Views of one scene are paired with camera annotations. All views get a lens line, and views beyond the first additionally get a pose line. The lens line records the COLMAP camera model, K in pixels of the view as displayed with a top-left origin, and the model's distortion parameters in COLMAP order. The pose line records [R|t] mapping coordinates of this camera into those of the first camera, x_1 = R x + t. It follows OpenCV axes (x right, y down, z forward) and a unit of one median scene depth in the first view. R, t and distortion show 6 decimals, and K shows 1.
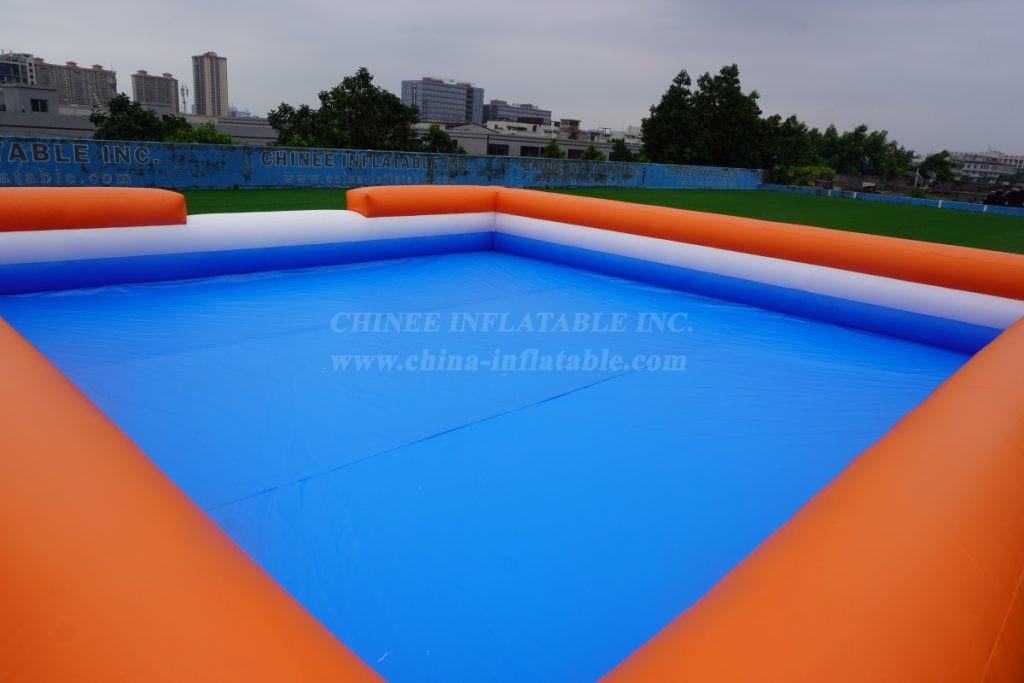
lens RADIAL K [[685.5, 0, 512.0], [0, 685.5, 341.5], [0, 0, 1]] dist [-0.066611, 0.047157]
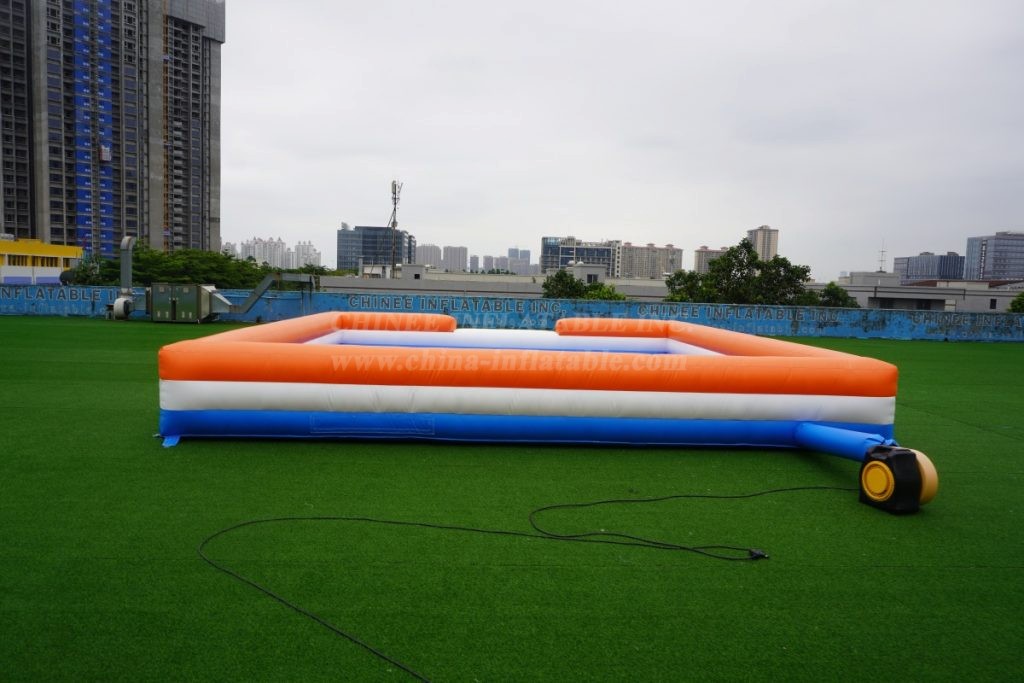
lens RADIAL K [[685.5, 0, 512.0], [0, 685.5, 341.5], [0, 0, 1]] dist [-0.066611, 0.047157]
pose [[0.729380, 0.015097, -0.683943, 0.236781], [-0.173867, 0.971020, -0.163984, 0.034865], [0.661646, 0.238522, 0.710867, -0.070727]]
